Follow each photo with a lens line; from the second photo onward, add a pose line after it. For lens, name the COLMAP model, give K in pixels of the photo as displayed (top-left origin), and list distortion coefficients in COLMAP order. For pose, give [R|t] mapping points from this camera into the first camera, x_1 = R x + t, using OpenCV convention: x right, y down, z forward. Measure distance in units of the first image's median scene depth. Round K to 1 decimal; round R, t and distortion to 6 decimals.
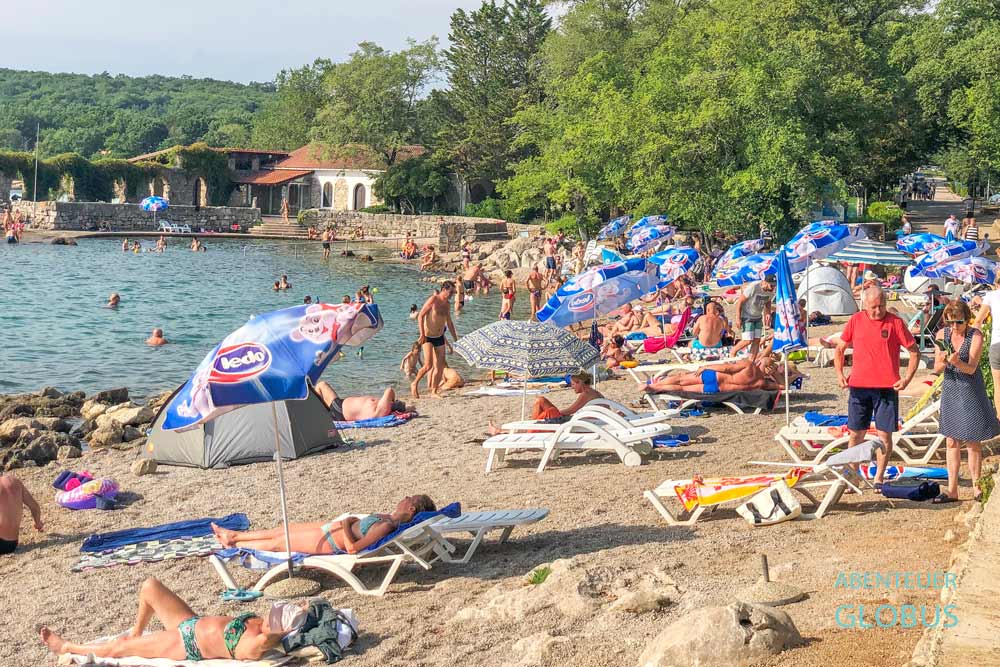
lens RADIAL K [[2141.9, 0, 500.0], [0, 2141.9, 333.5], [0, 0, 1]] dist [0.026821, 0.581460]
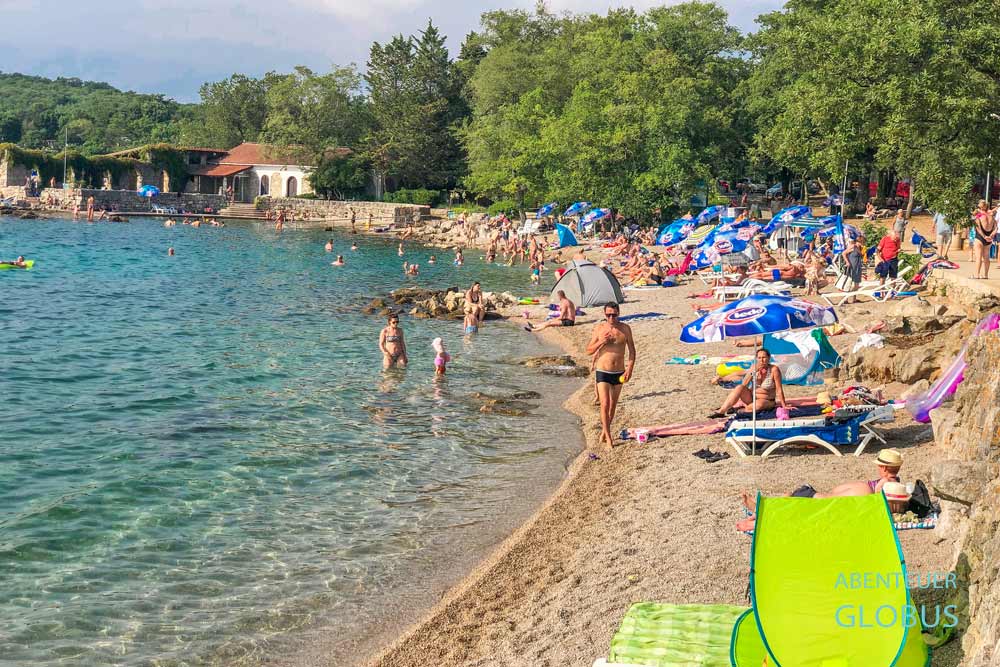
lens RADIAL K [[2141.9, 0, 500.0], [0, 2141.9, 333.5], [0, 0, 1]] dist [0.026821, 0.581460]
pose [[0.990719, -0.000572, 0.135923, -0.122398], [-0.000105, 0.999988, 0.004974, 0.018045], [-0.135925, -0.004942, 0.990707, -0.295295]]
